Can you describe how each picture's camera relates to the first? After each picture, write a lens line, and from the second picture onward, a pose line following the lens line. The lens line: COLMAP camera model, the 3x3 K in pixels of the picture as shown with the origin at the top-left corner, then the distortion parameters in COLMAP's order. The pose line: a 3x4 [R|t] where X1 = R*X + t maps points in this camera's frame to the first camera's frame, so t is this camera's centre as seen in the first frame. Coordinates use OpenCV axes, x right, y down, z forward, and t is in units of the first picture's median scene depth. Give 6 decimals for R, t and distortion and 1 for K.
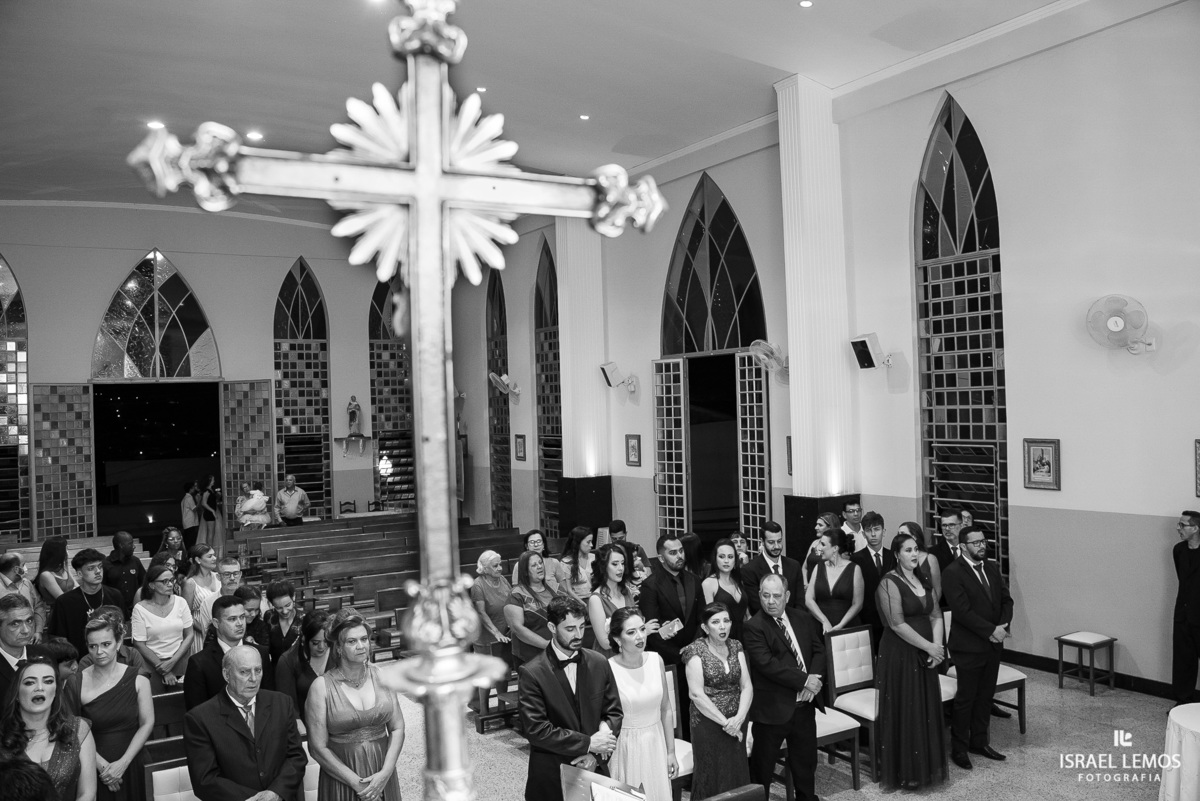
lens RADIAL K [[978.5, 0, 602.5], [0, 978.5, 399.3], [0, 0, 1]] dist [-0.113244, 0.092683]
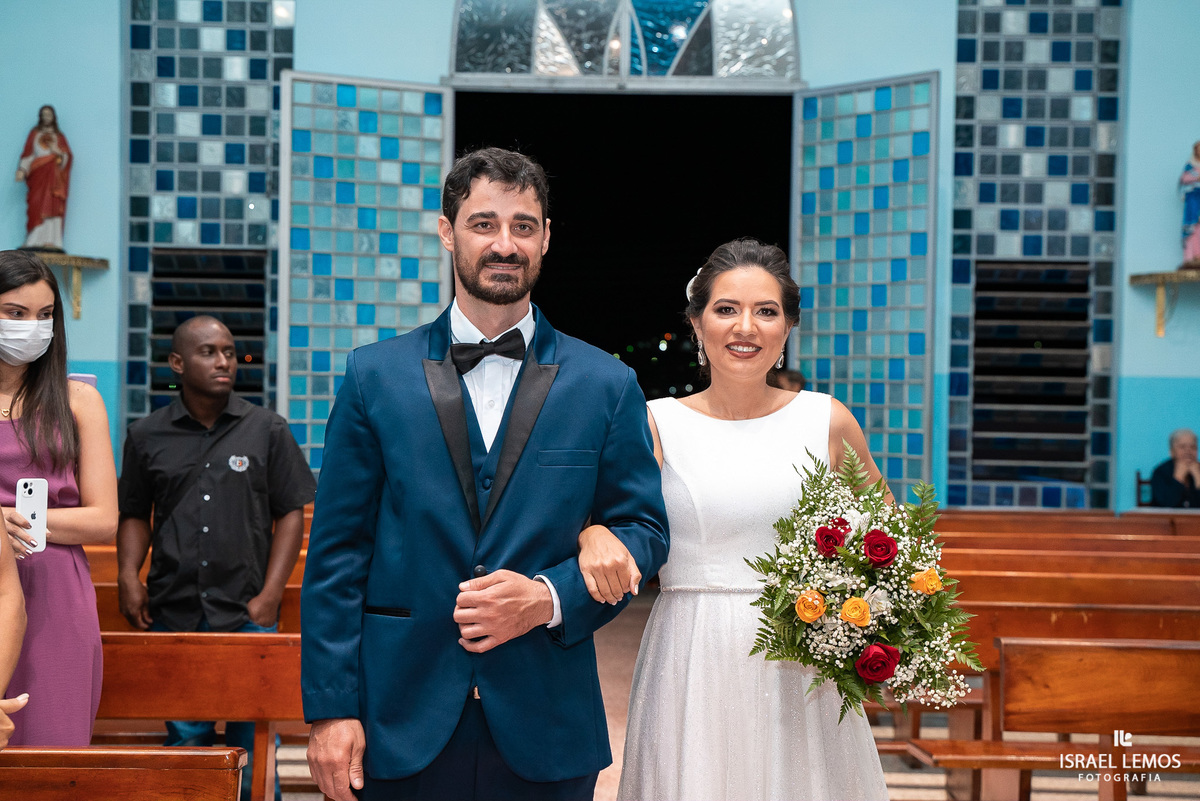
lens RADIAL K [[1760.6, 0, 599.7], [0, 1760.6, 410.3], [0, 0, 1]] dist [0.127181, 0.000000]
pose [[0.852600, 0.049737, -0.520192, -0.128904], [-0.035174, 0.998665, 0.037836, 0.076704], [0.521379, -0.013962, 0.853211, 0.444960]]
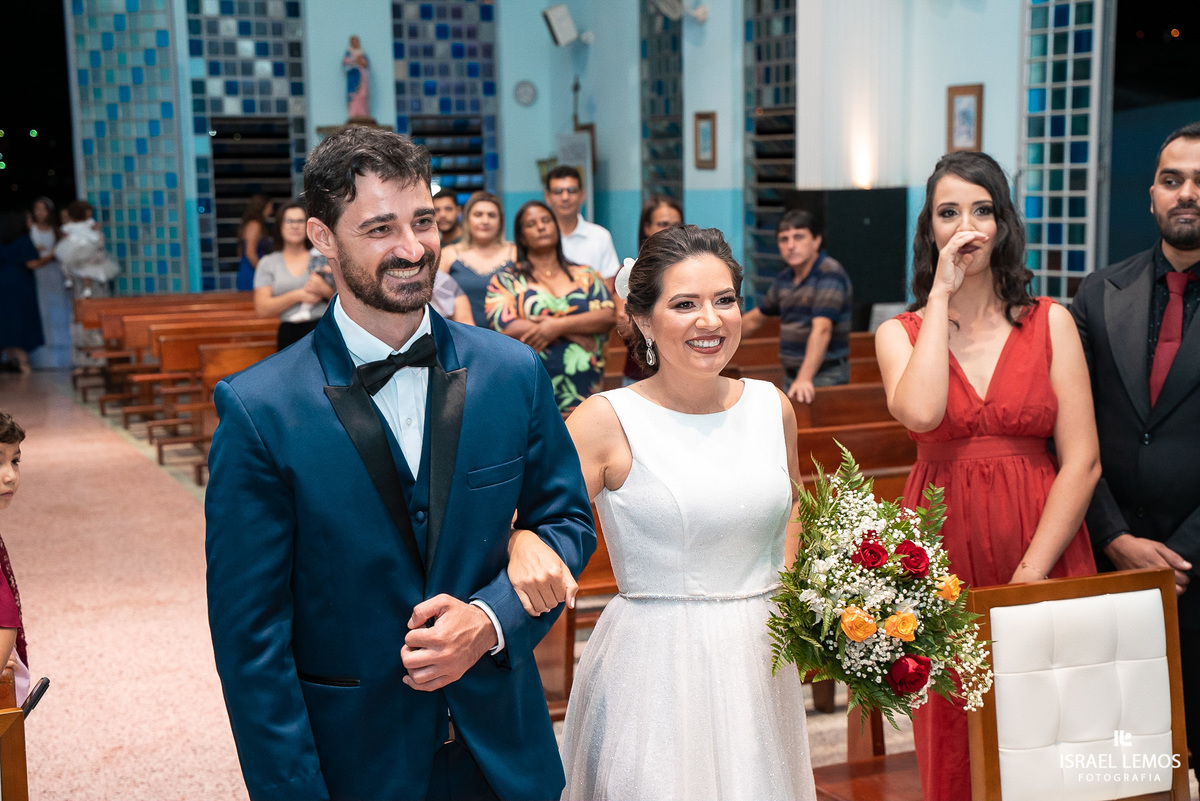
lens RADIAL K [[1760.6, 0, 610.6], [0, 1760.6, 399.8], [0, 0, 1]] dist [0.127181, 0.000000]
pose [[0.989318, 0.028732, -0.142913, -0.006189], [-0.008205, 0.989805, 0.142195, 0.053248], [0.145541, -0.139504, 0.979467, 0.168427]]
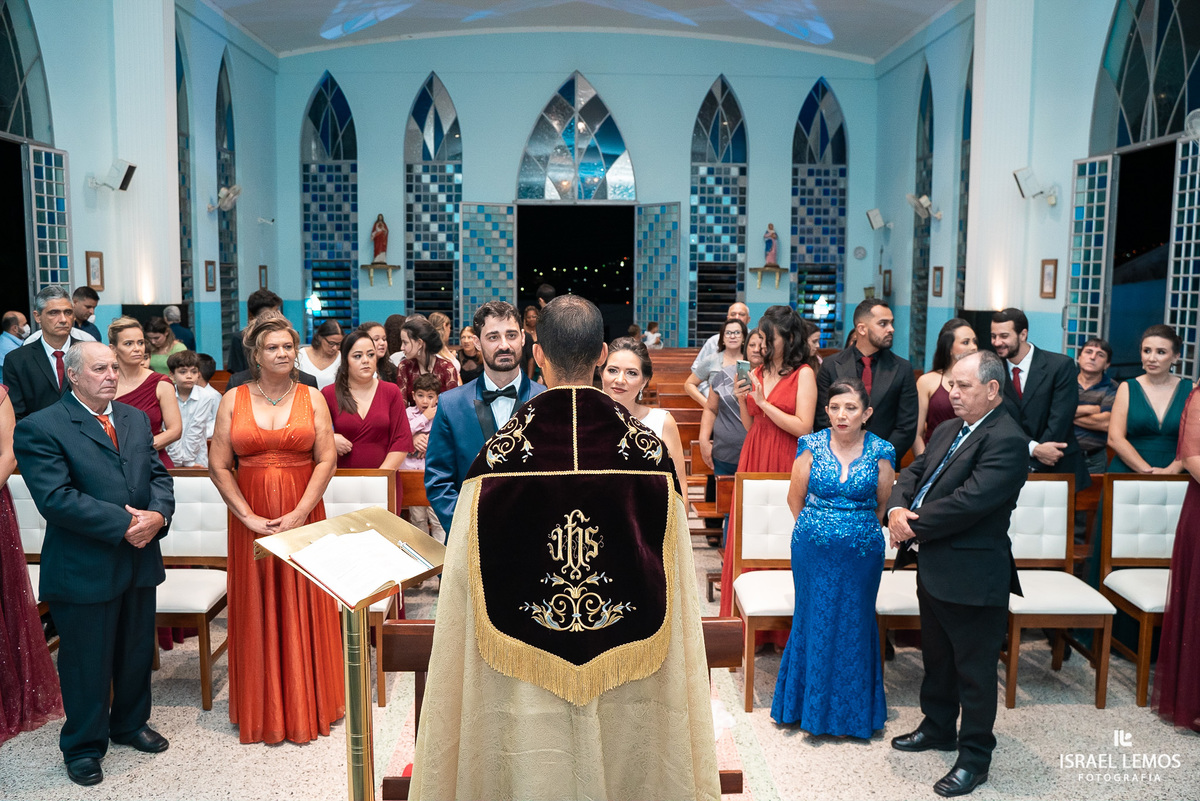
lens RADIAL K [[978.5, 0, 609.5], [0, 978.5, 397.1], [0, 0, 1]] dist [-0.113244, 0.092683]
pose [[0.864370, 0.093502, -0.494086, 0.098871], [-0.029193, 0.990234, 0.136324, 0.043564], [0.502008, -0.103410, 0.858659, 0.109616]]
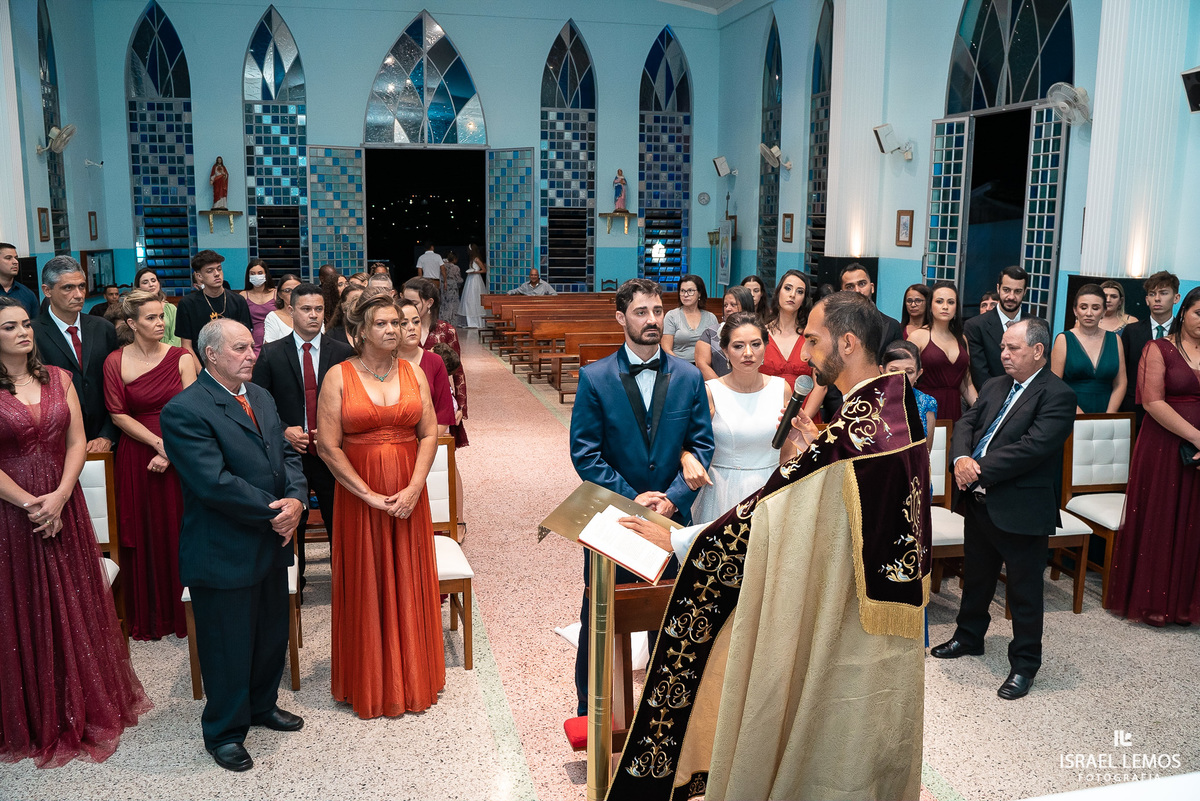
lens RADIAL K [[978.5, 0, 605.5], [0, 978.5, 399.2], [0, 0, 1]] dist [-0.113244, 0.092683]
pose [[0.949311, 0.093571, -0.300087, 0.042811], [-0.035440, 0.980440, 0.193601, 0.037233], [0.312333, -0.173153, 0.934059, 0.070002]]
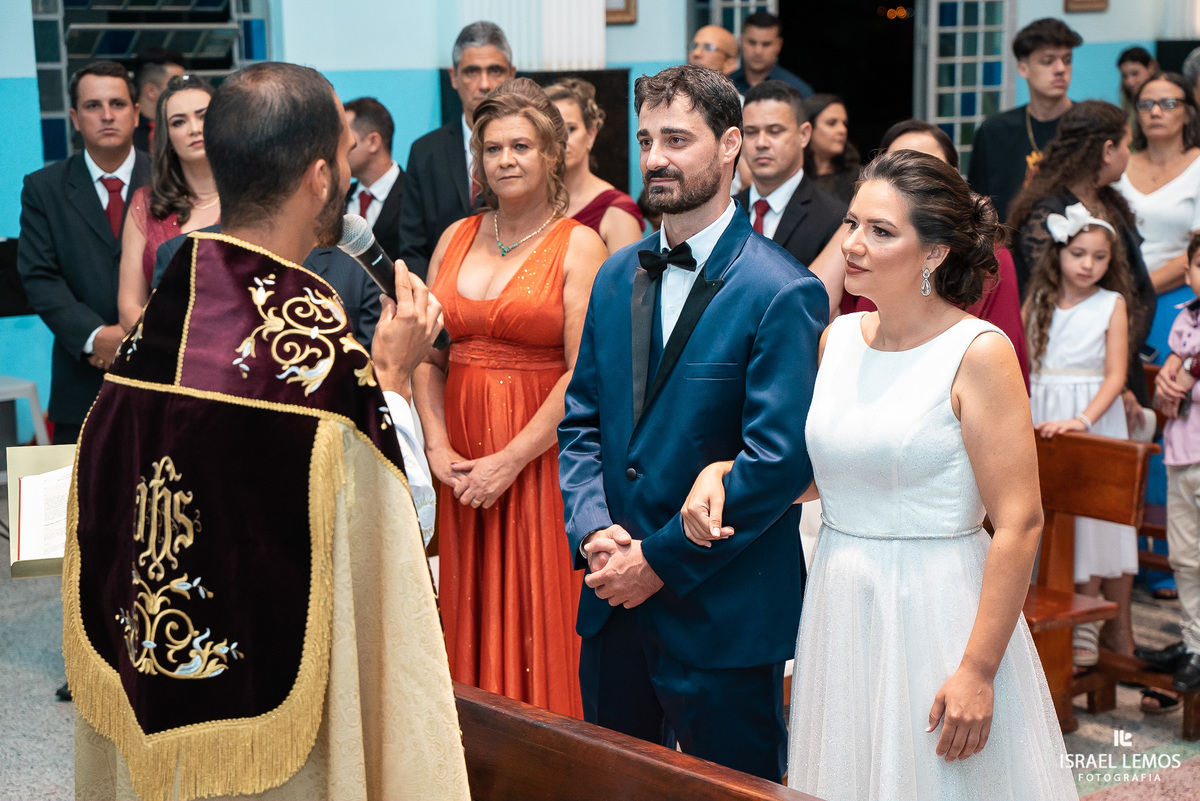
lens RADIAL K [[2229.1, 0, 599.7], [0, 2229.1, 402.1], [0, 0, 1]] dist [0.400566, 0.000000]
pose [[0.232440, 0.198045, -0.952234, 0.190392], [0.011777, 0.978405, 0.206363, 0.038564], [0.972540, -0.059181, 0.225088, 0.202873]]
